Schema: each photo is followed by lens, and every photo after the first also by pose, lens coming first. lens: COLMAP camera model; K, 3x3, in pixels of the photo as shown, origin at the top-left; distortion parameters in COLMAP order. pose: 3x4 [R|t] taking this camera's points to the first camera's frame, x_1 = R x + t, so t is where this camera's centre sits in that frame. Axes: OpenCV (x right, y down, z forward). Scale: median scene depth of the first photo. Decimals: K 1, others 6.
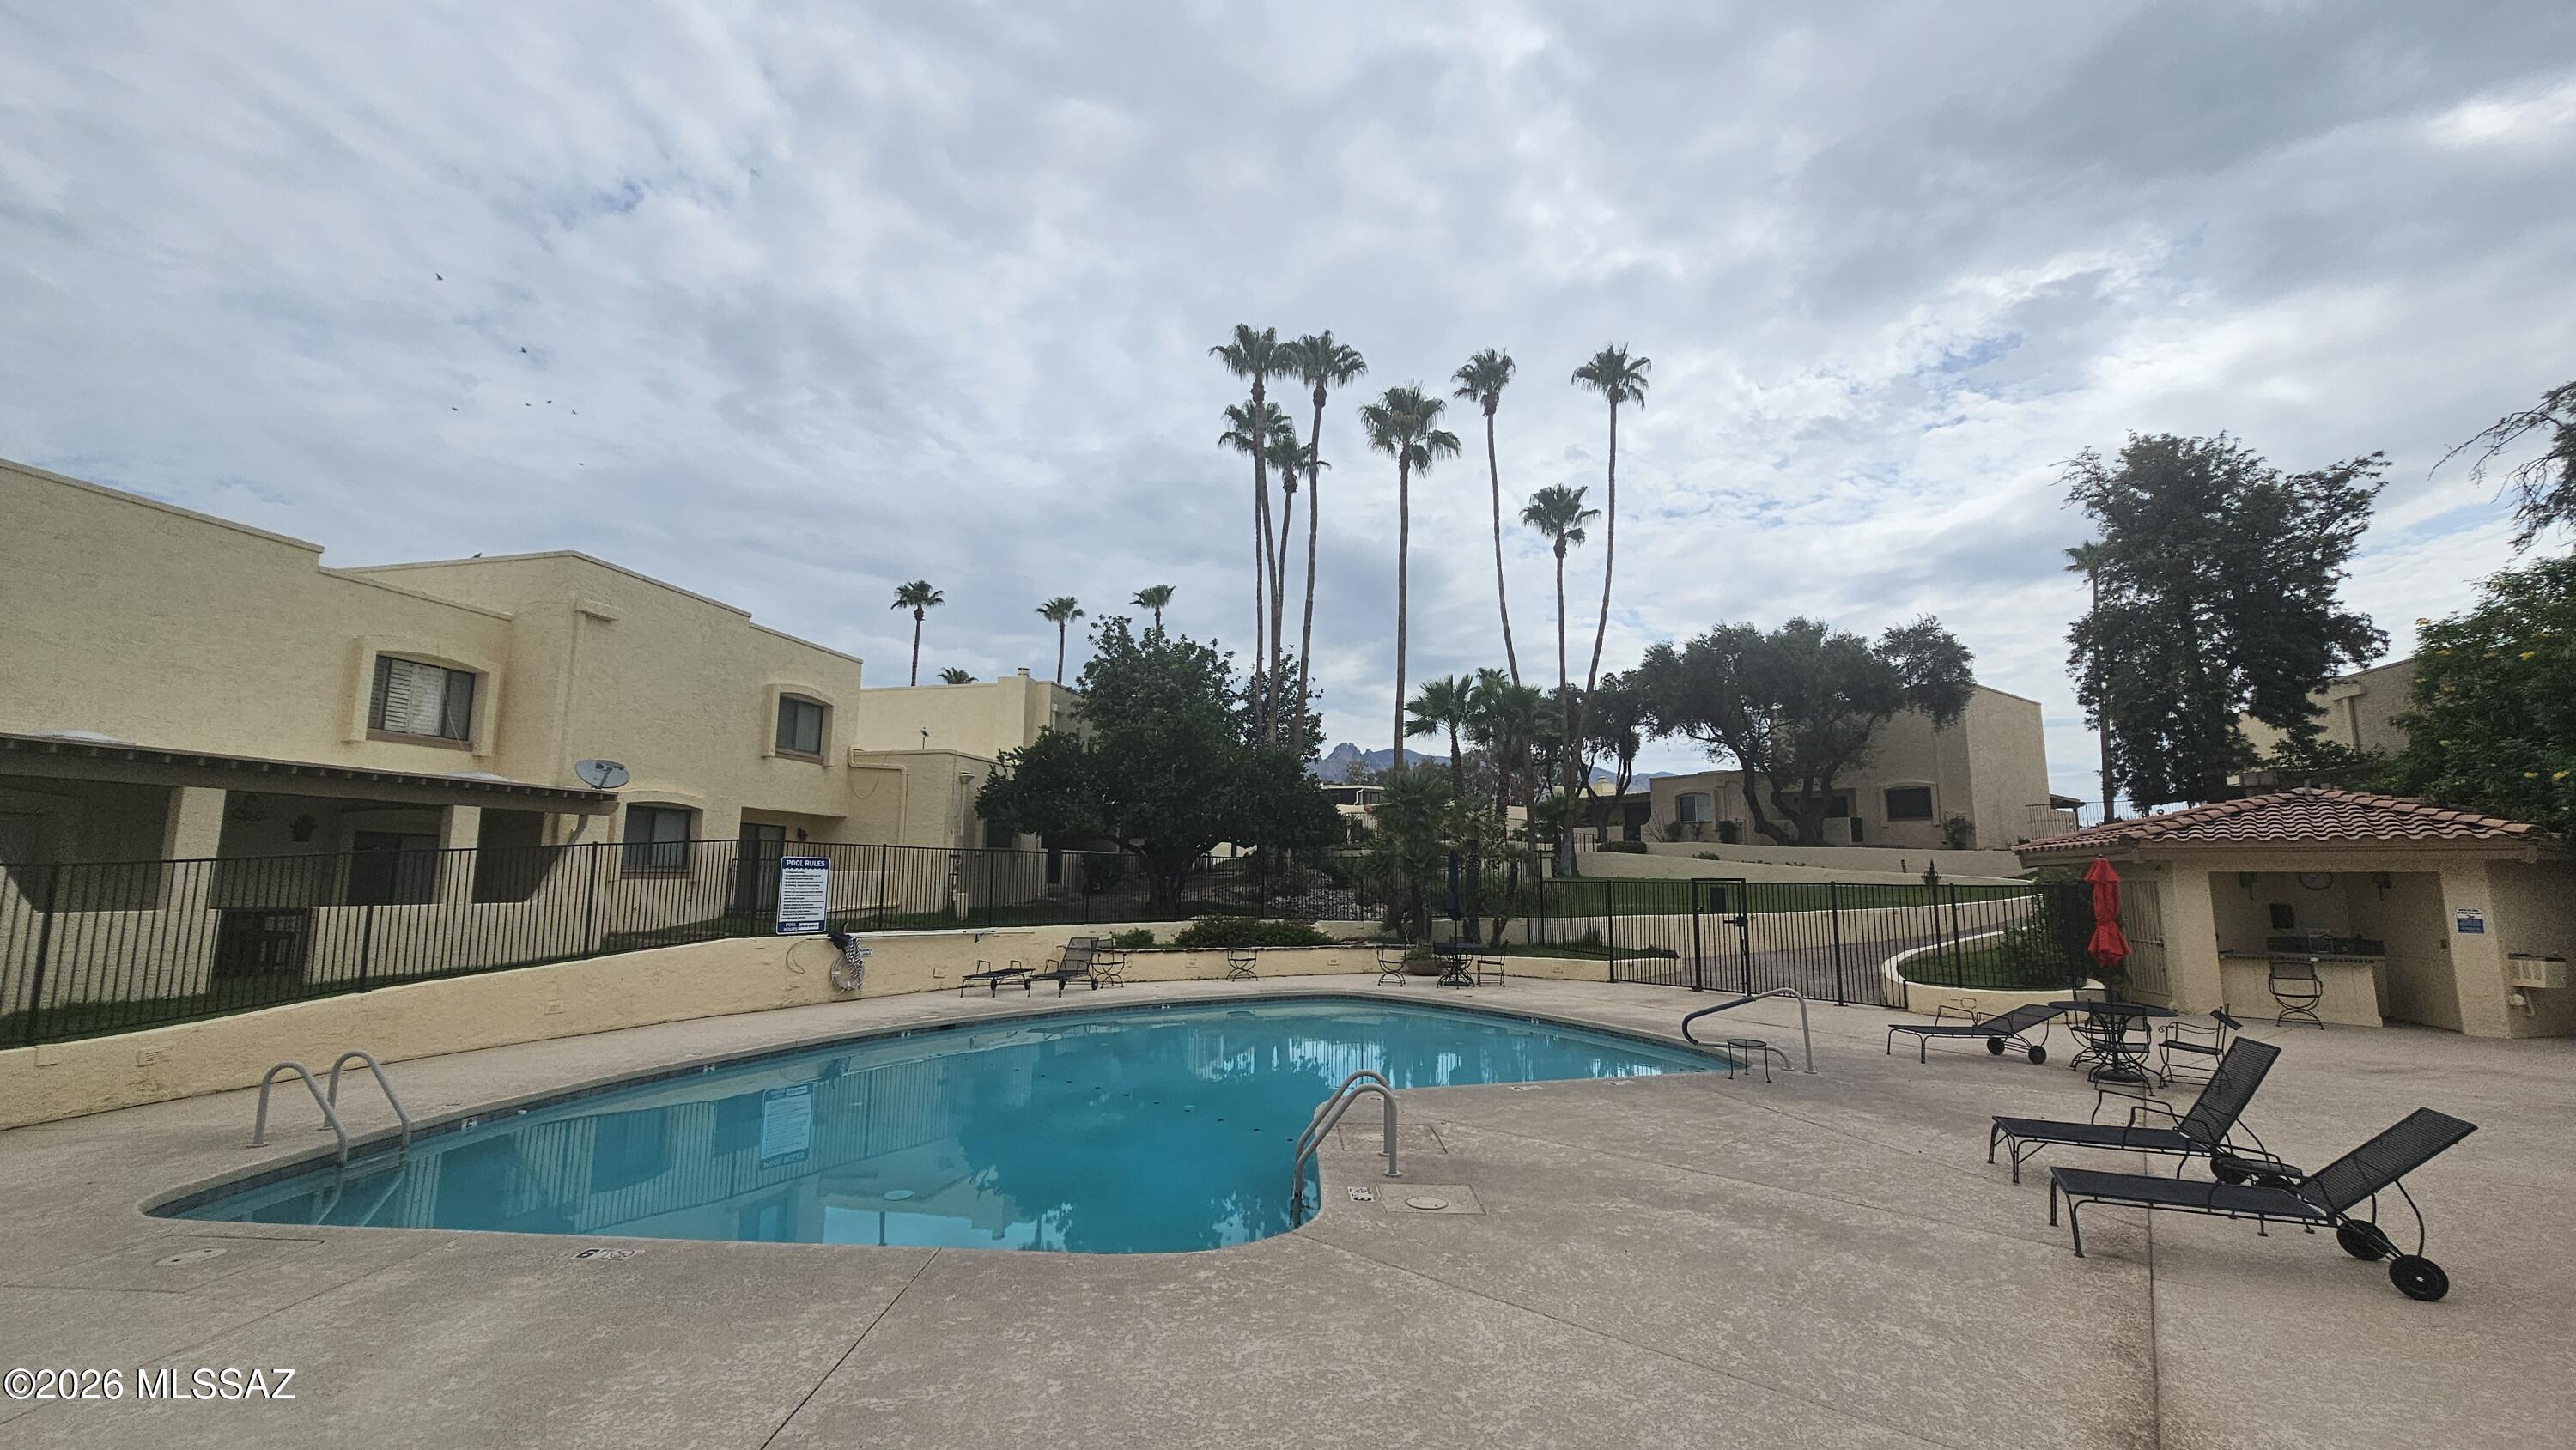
lens RADIAL K [[1044.6, 0, 1298.9], [0, 1044.6, 720.6], [0, 0, 1]] dist [-0.001768, 0.000037]
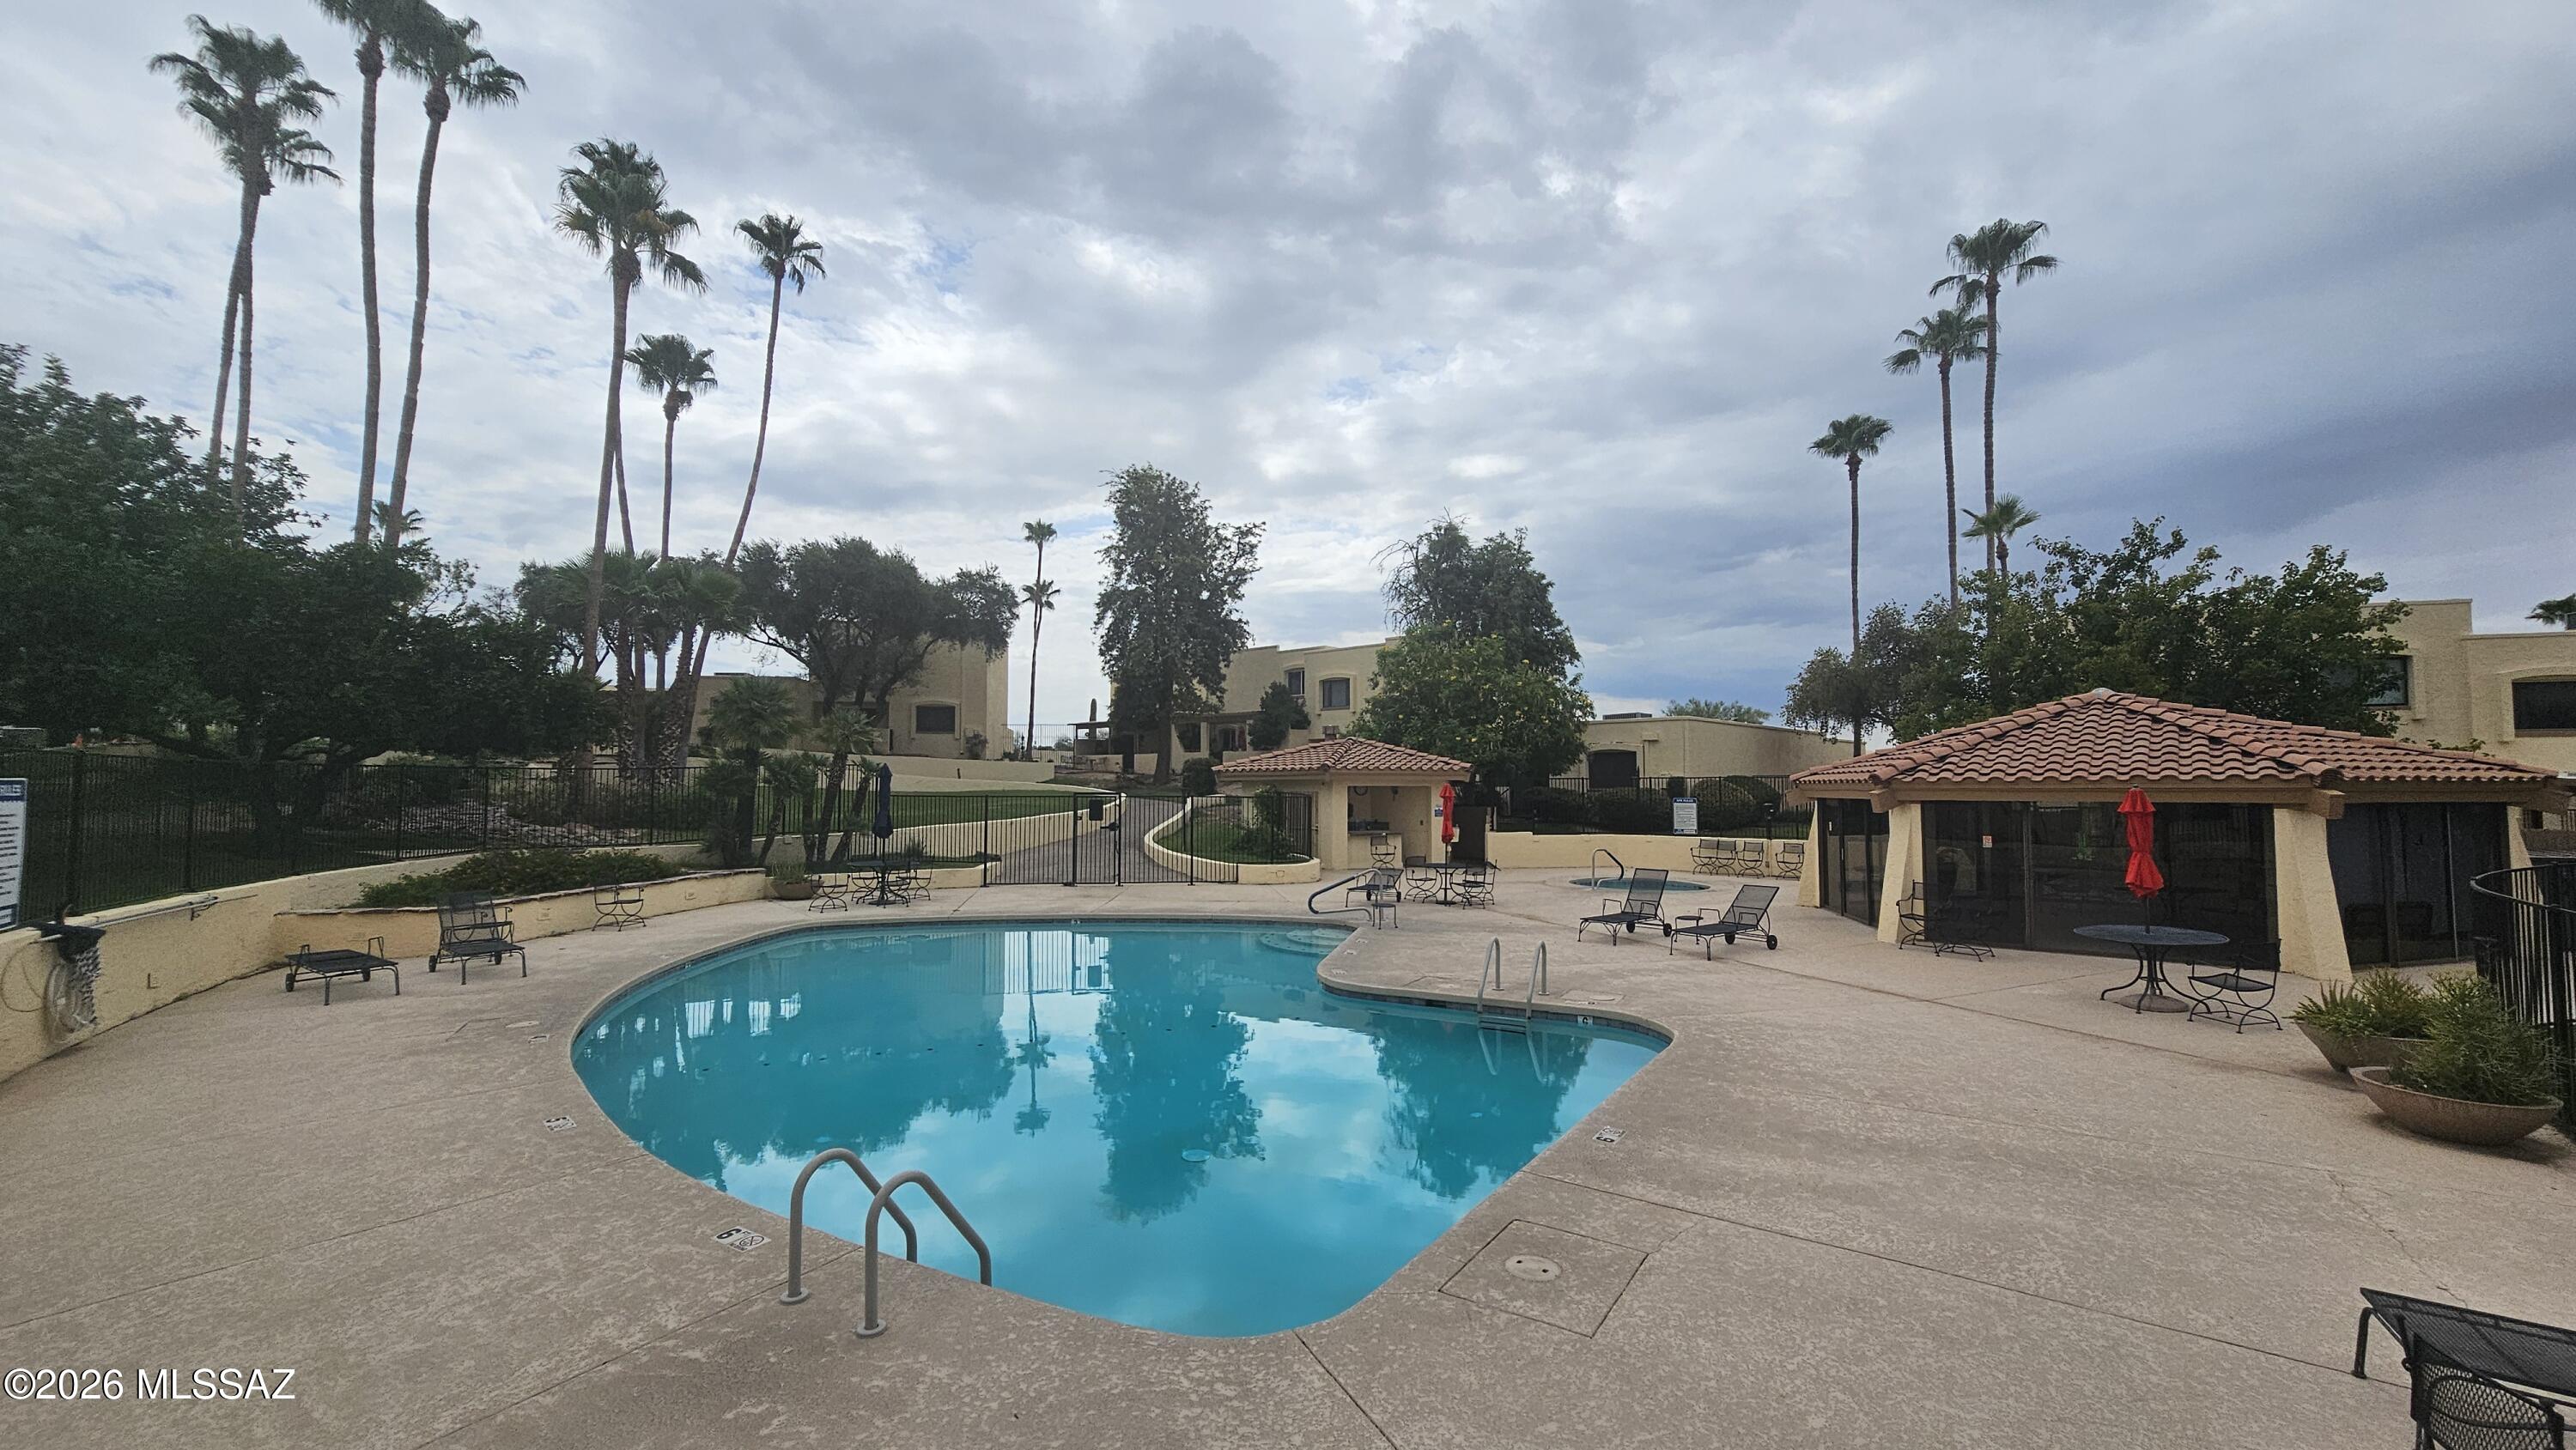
lens RADIAL K [[1044.6, 0, 1297.0], [0, 1044.6, 730.7], [0, 0, 1]] dist [-0.001768, 0.000037]
pose [[0.481799, 0.038018, 0.875457, -0.302846], [-0.132288, 0.990764, 0.029777, 0.006573], [-0.866239, -0.130159, 0.482378, 0.121094]]
